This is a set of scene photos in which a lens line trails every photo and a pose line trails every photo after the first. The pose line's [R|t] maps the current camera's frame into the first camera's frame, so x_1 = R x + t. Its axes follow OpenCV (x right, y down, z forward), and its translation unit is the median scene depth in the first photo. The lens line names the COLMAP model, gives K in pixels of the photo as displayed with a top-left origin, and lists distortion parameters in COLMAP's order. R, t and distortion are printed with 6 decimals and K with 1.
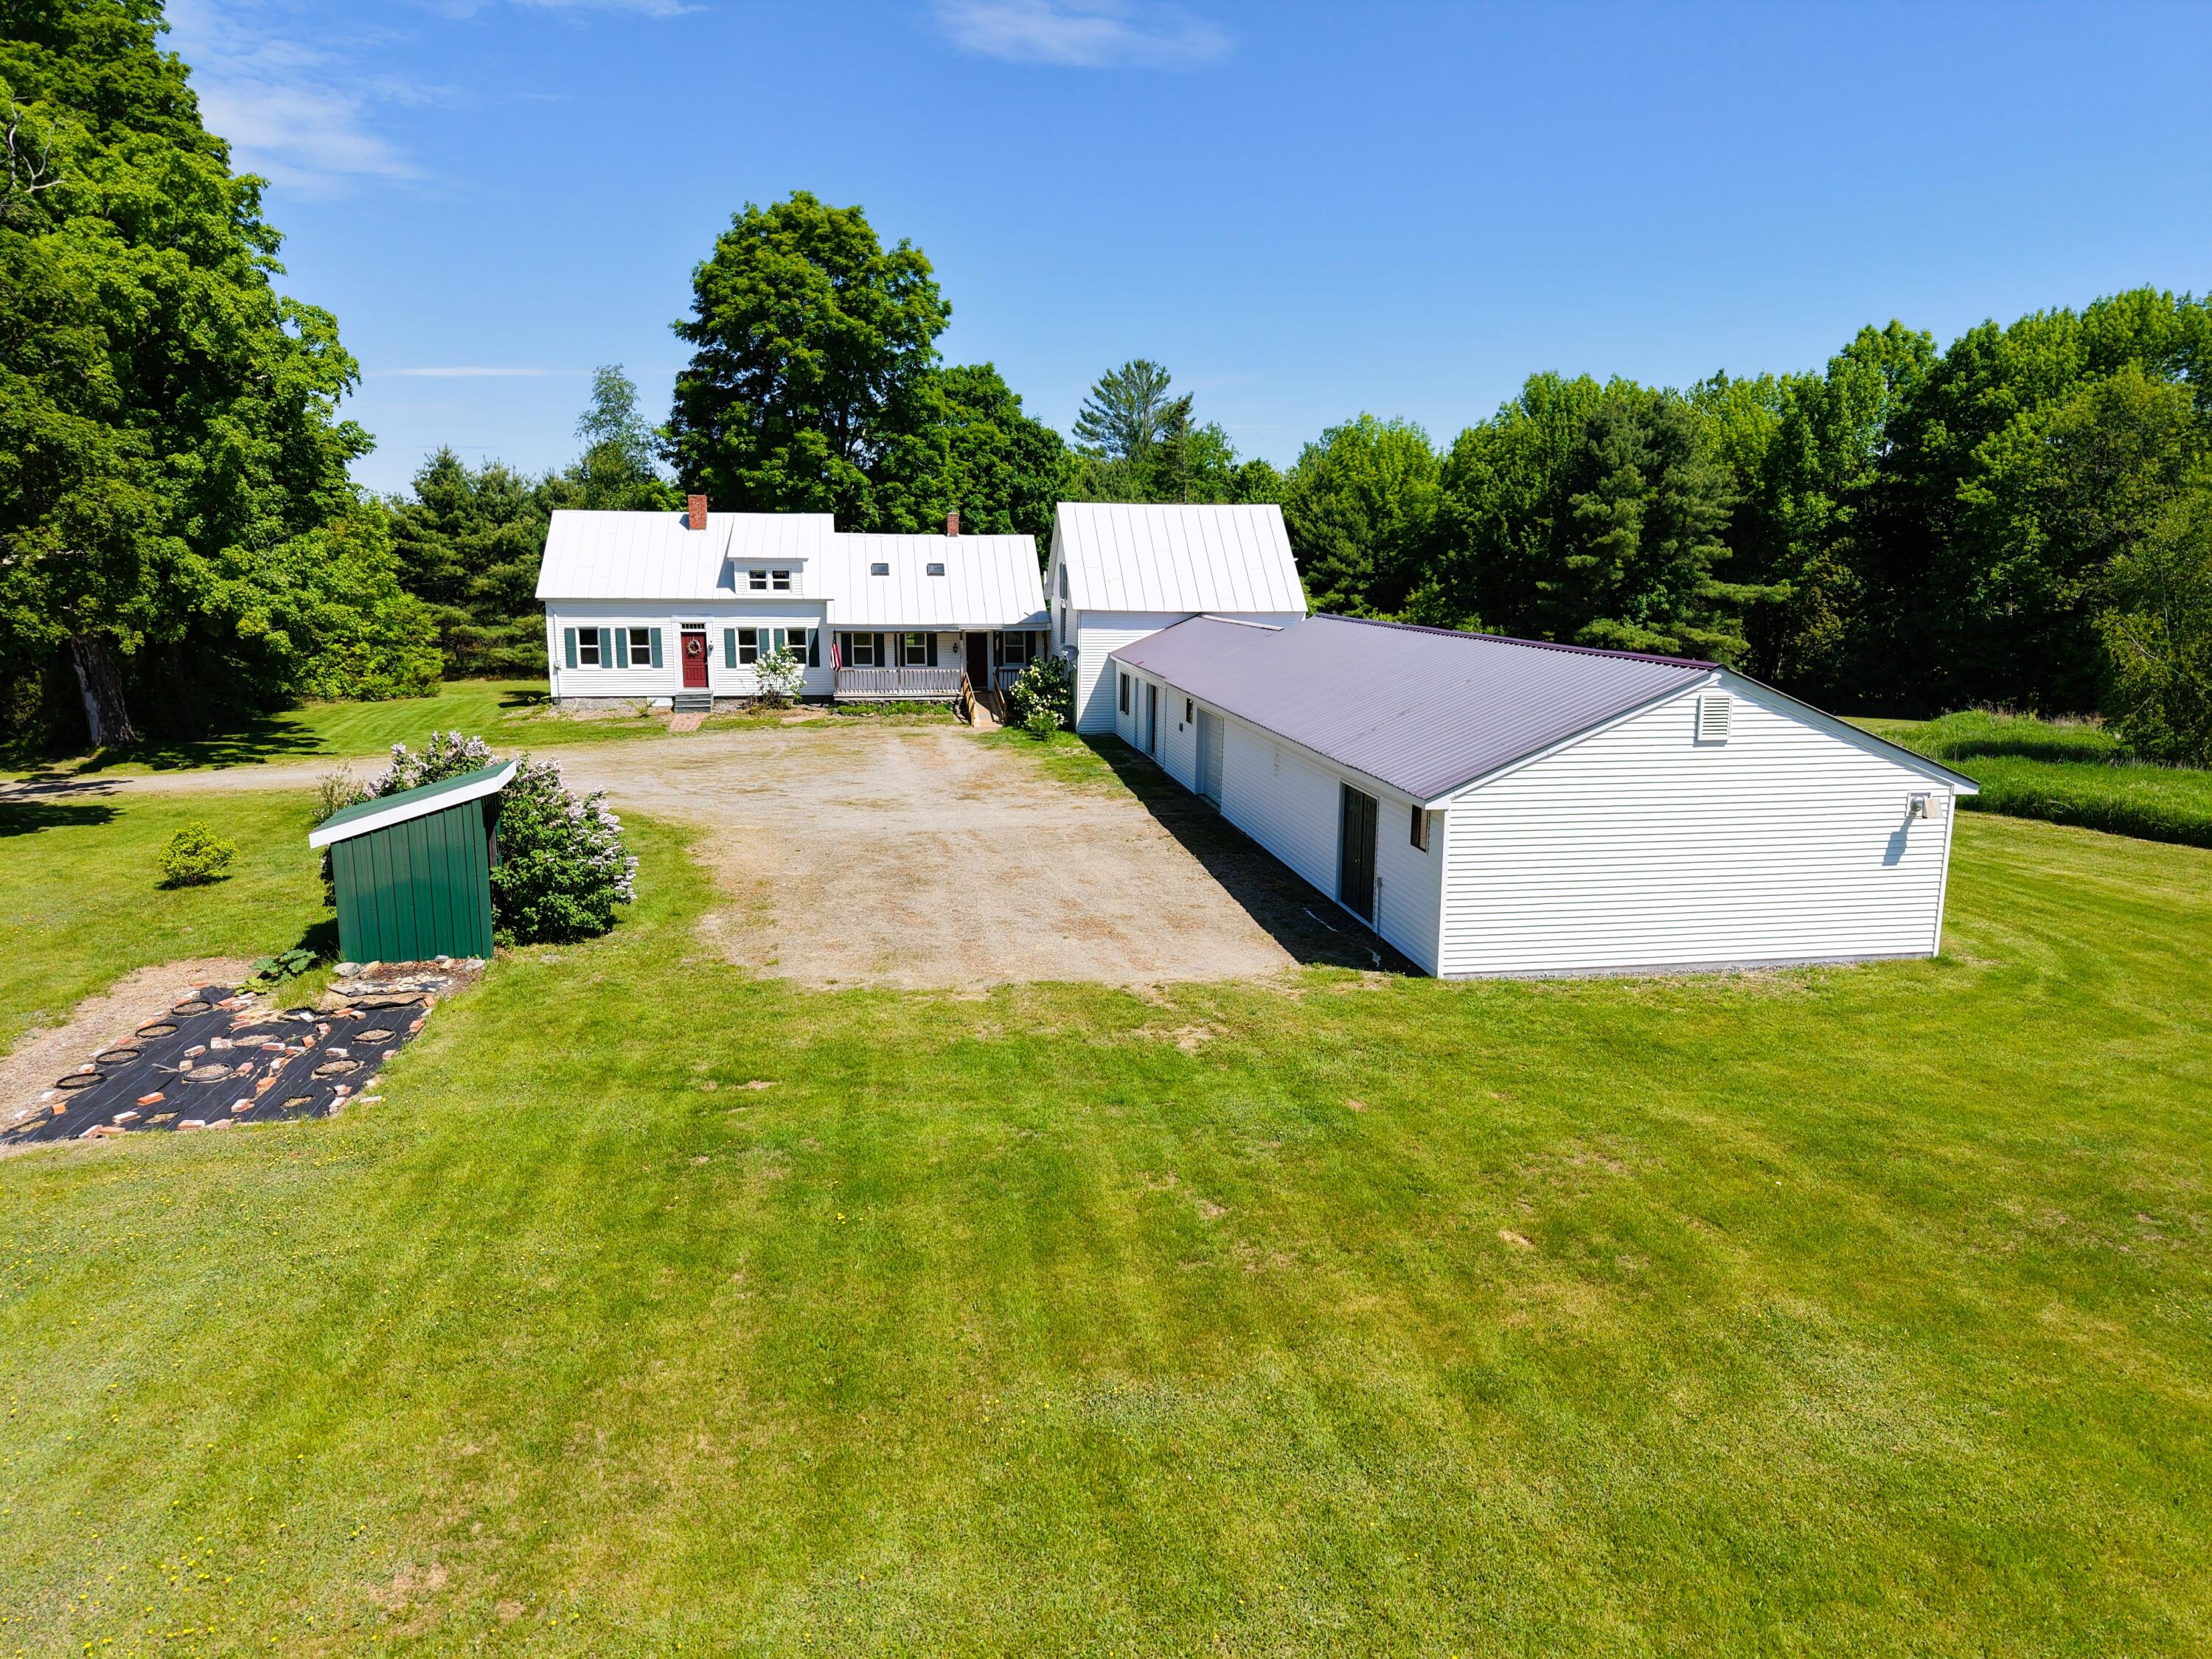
lens RADIAL K [[1477.5, 0, 1106.0], [0, 1477.5, 829.5], [0, 0, 1]] dist [0.012655, -0.006849]
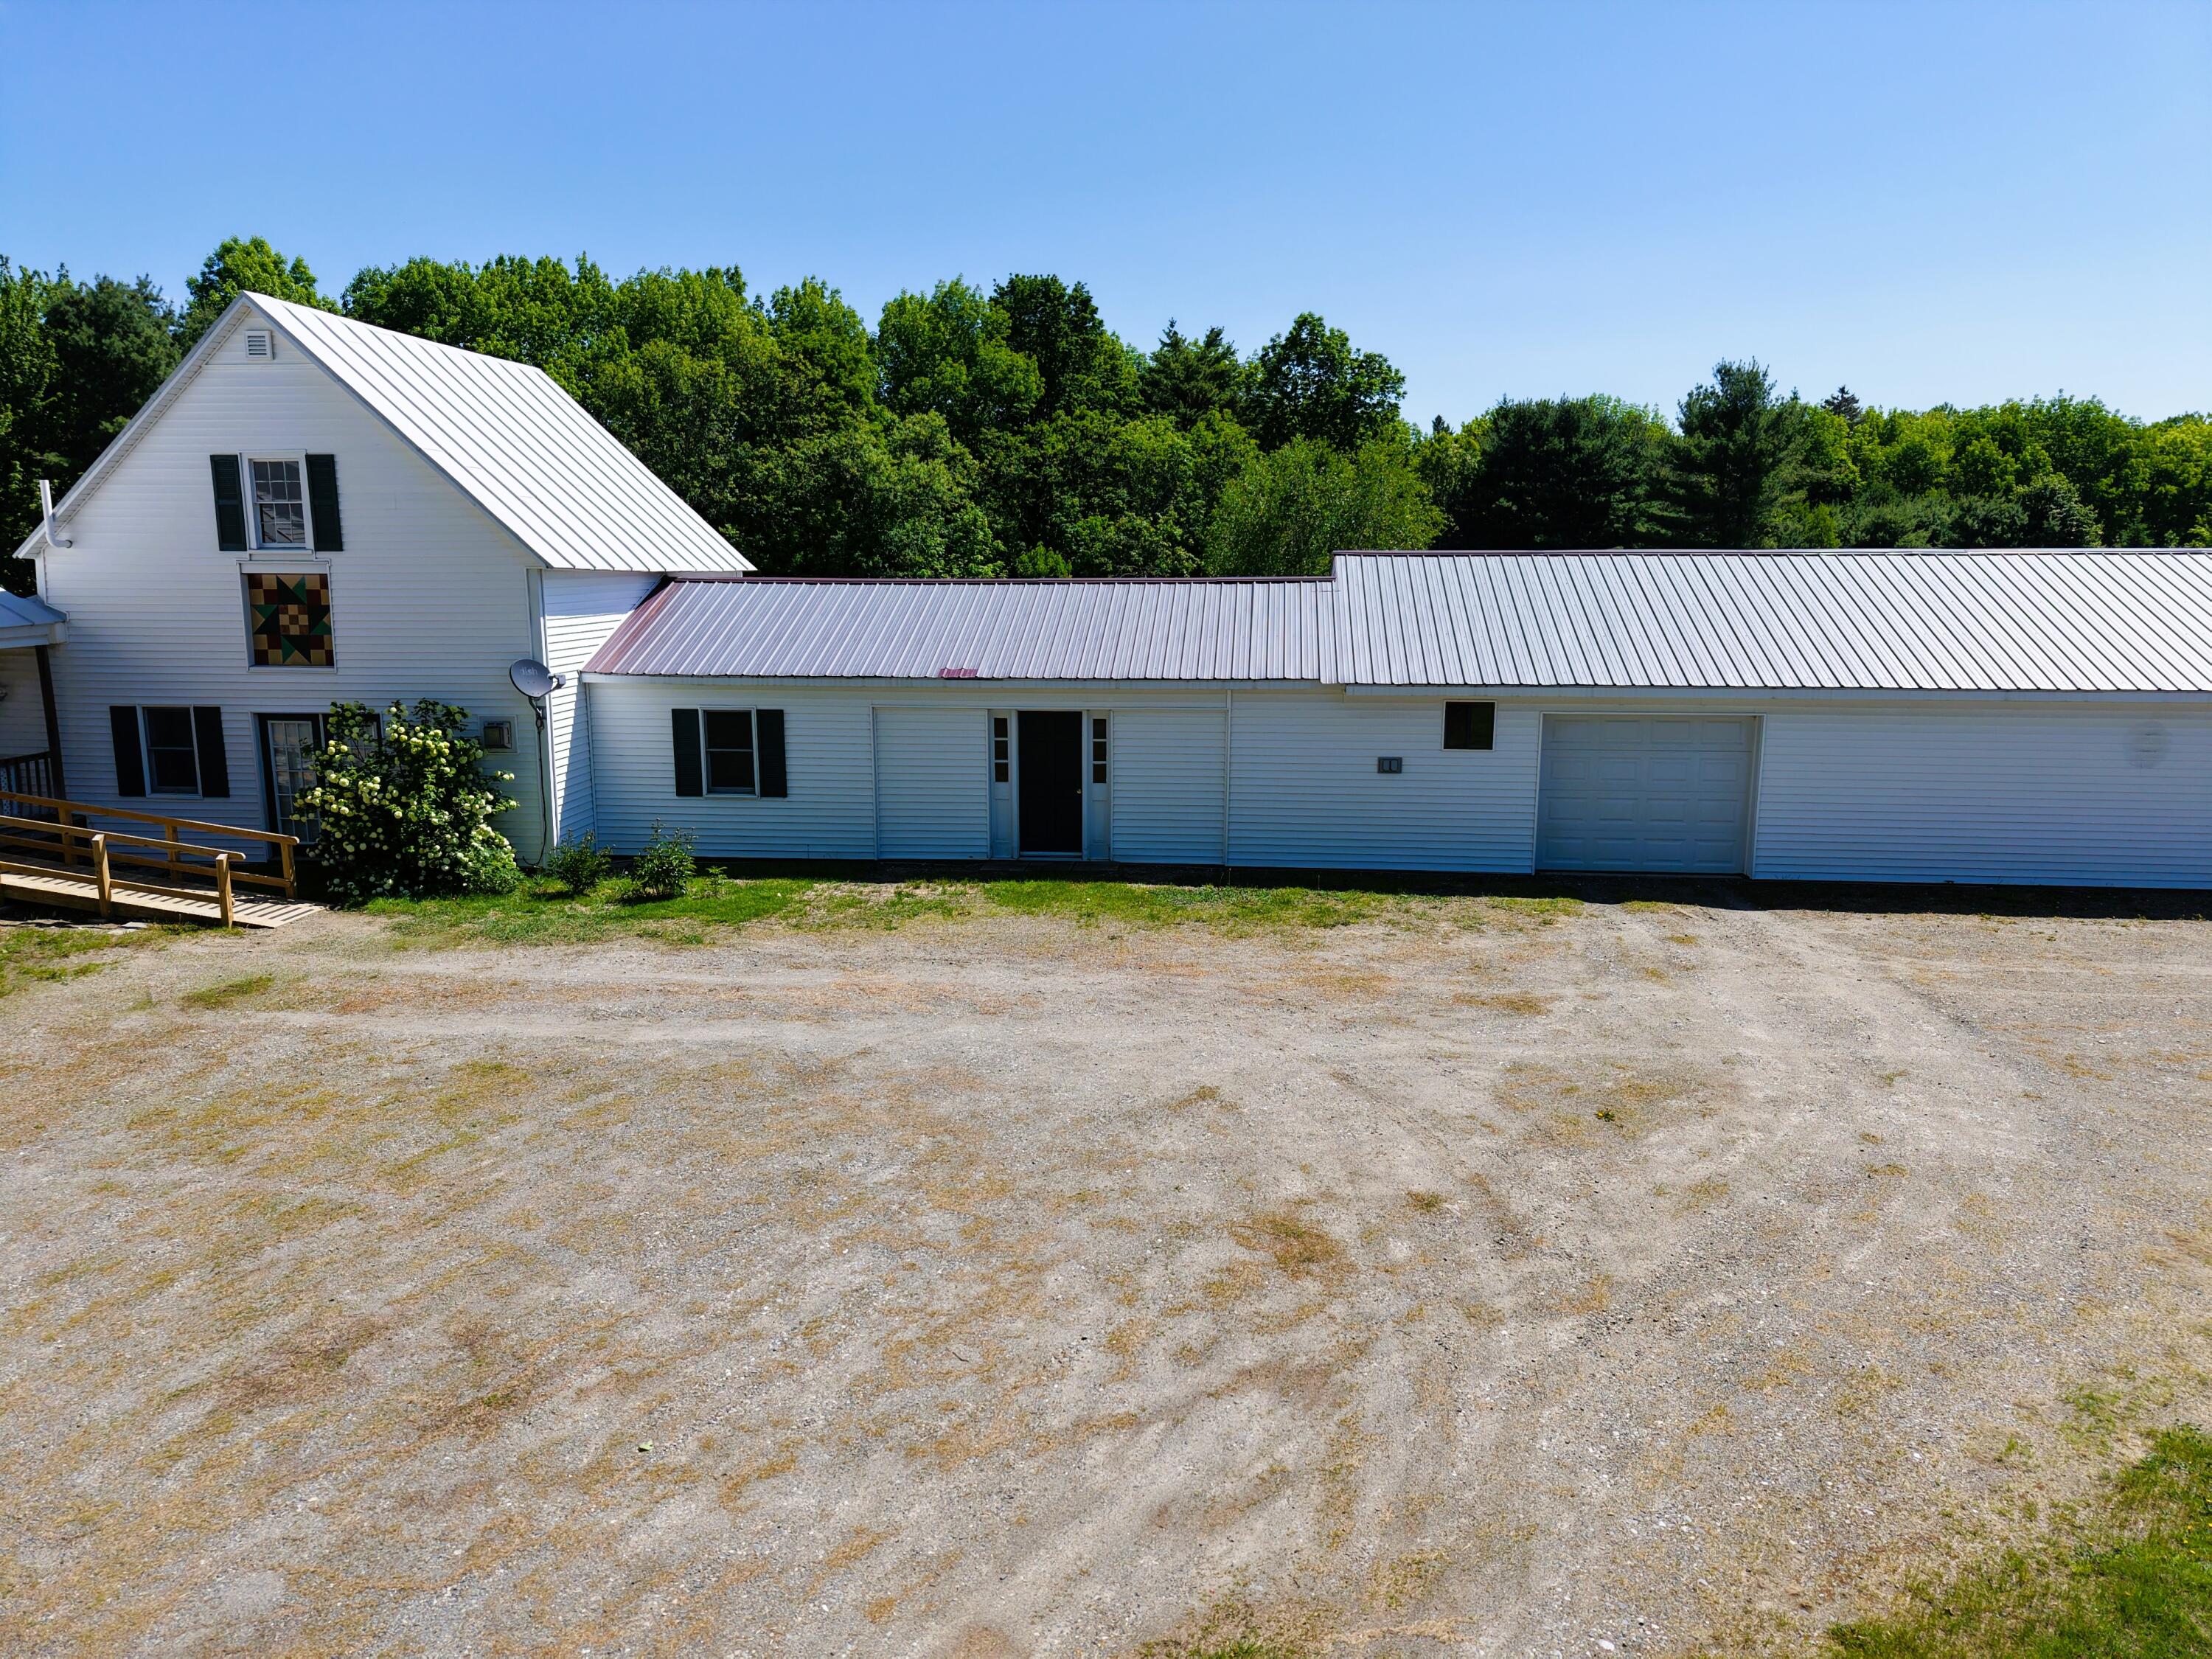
lens RADIAL K [[1477.5, 0, 1106.0], [0, 1477.5, 829.5], [0, 0, 1]] dist [0.012655, -0.006849]
pose [[0.250435, -0.180634, 0.951133, -0.313300], [0.179631, 0.974051, 0.137690, -0.089464], [-0.951323, 0.136370, 0.276384, 0.620841]]
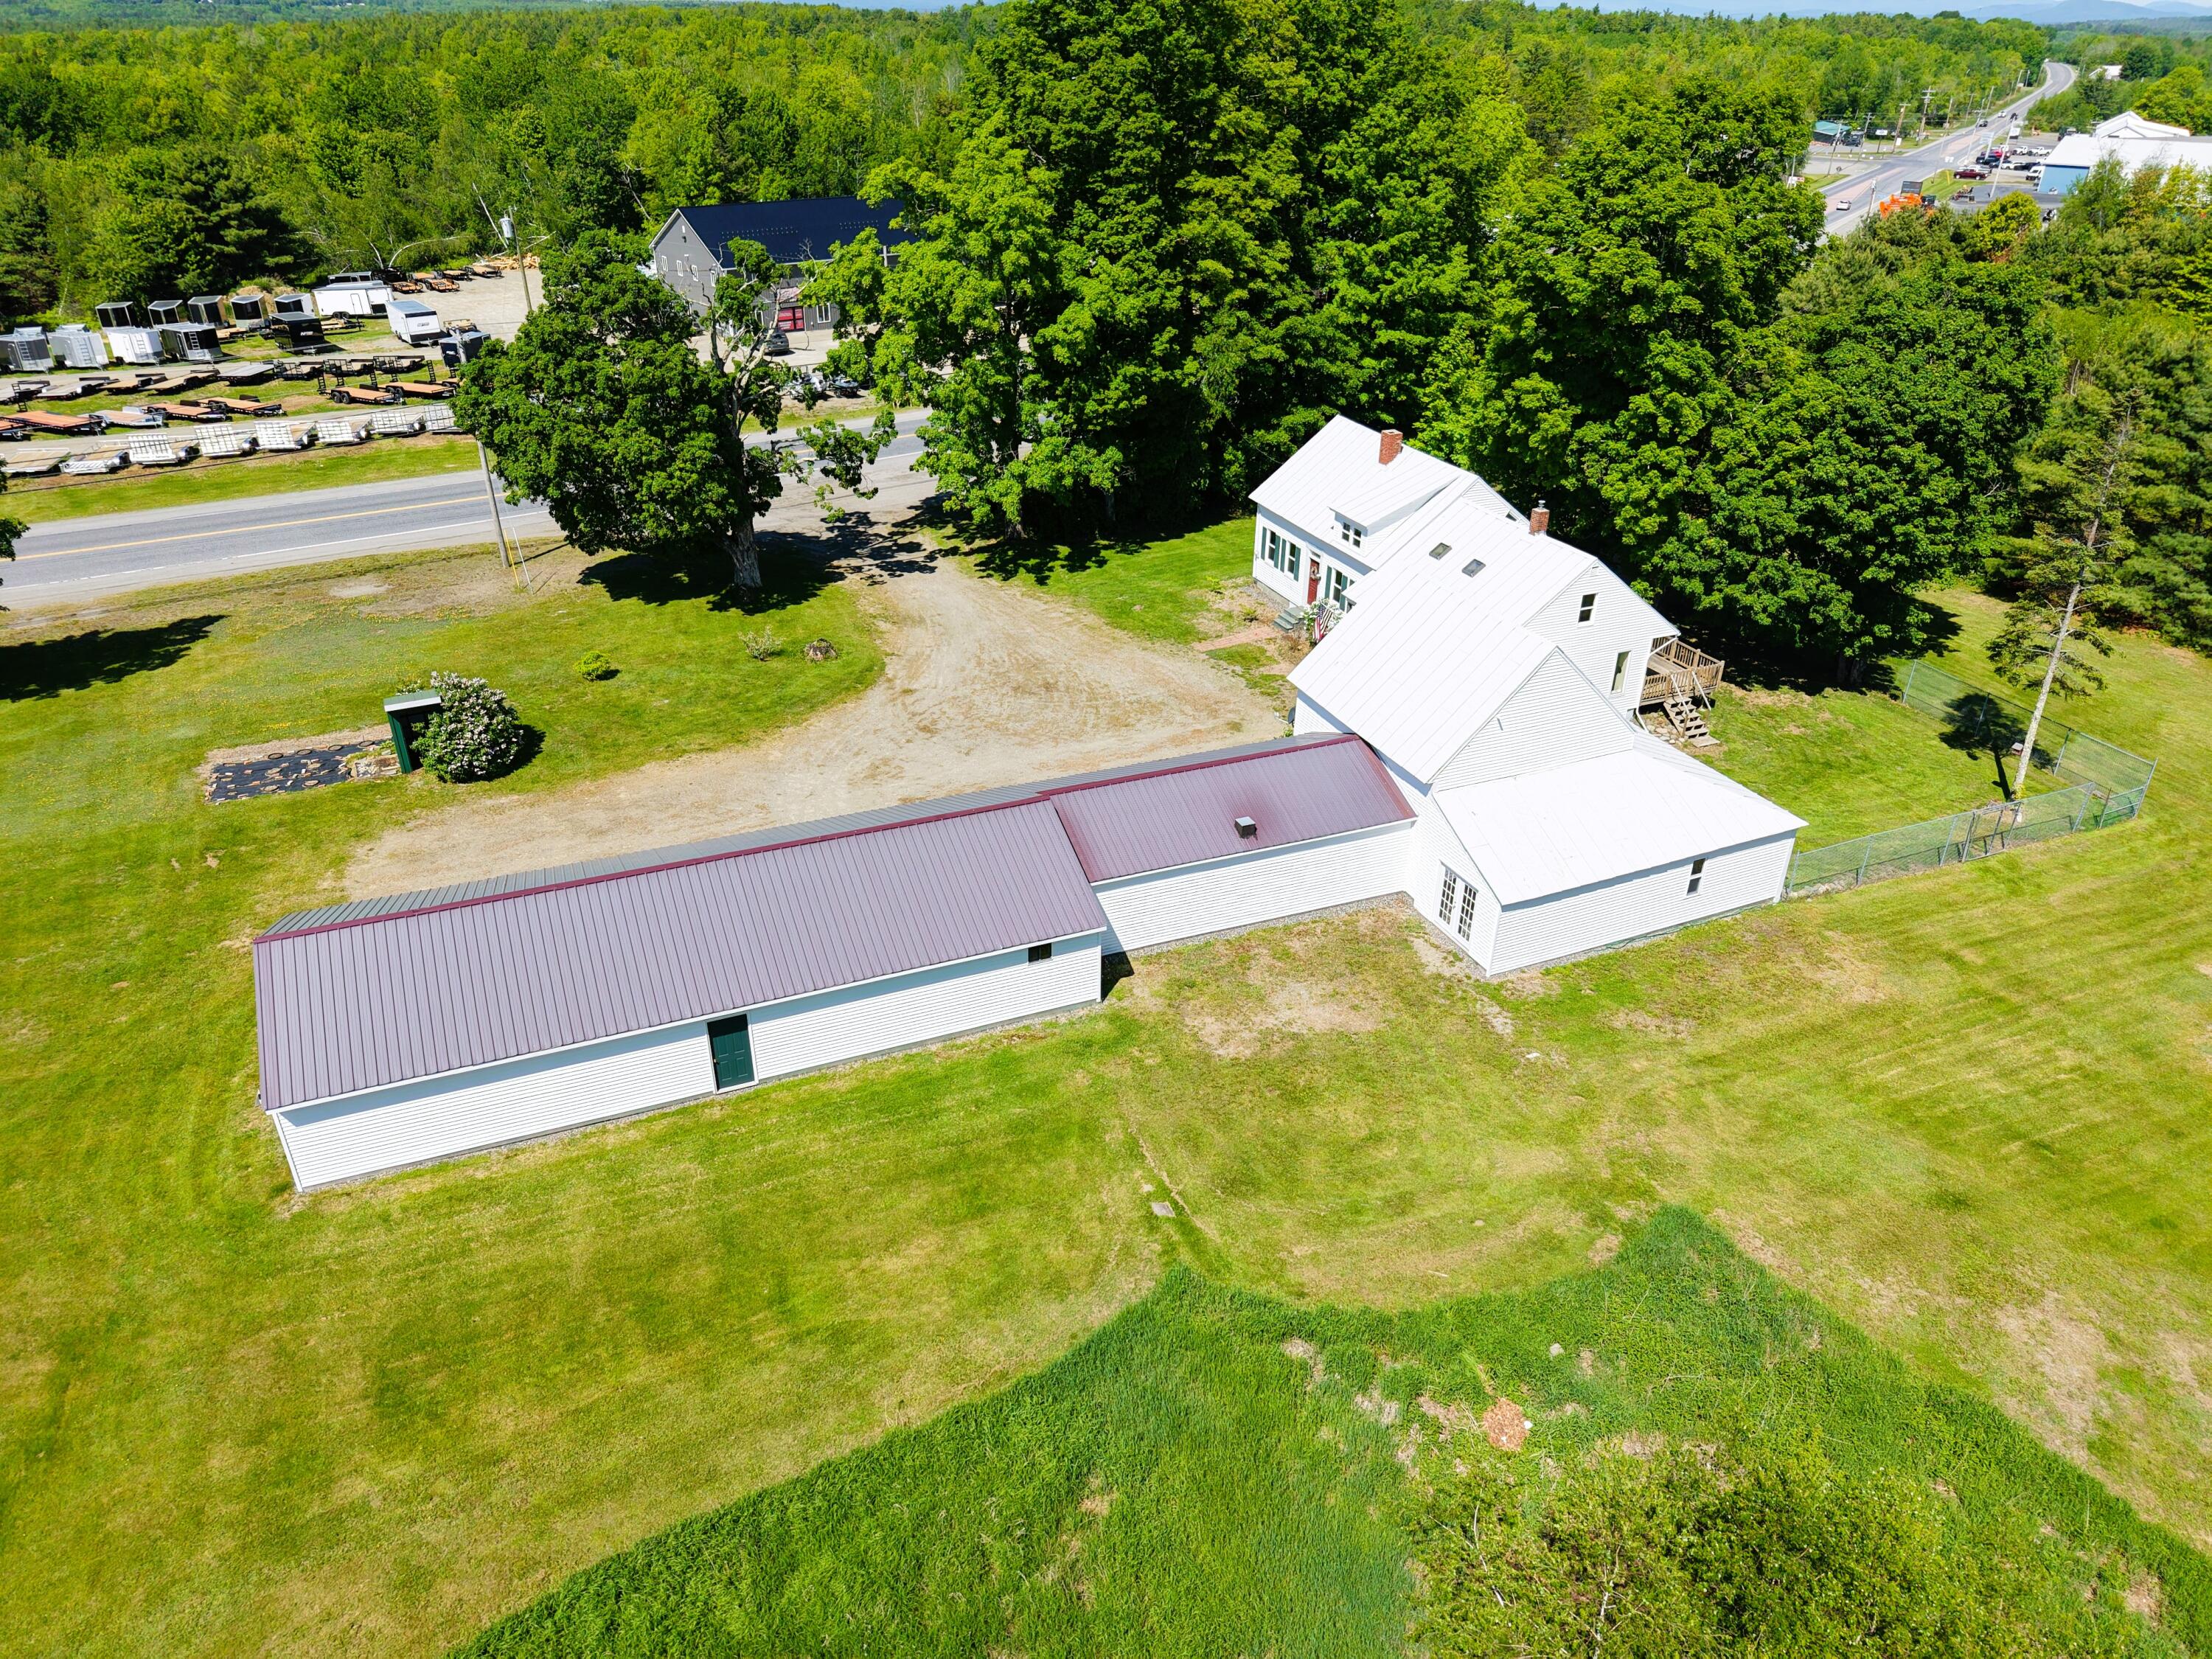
lens RADIAL K [[1477.5, 0, 1106.0], [0, 1477.5, 829.5], [0, 0, 1]] dist [0.012655, -0.006849]
pose [[0.234374, 0.459826, -0.856522, 0.704686], [-0.185675, 0.886016, 0.424853, -0.379110], [0.954250, 0.059460, 0.293037, 0.496629]]
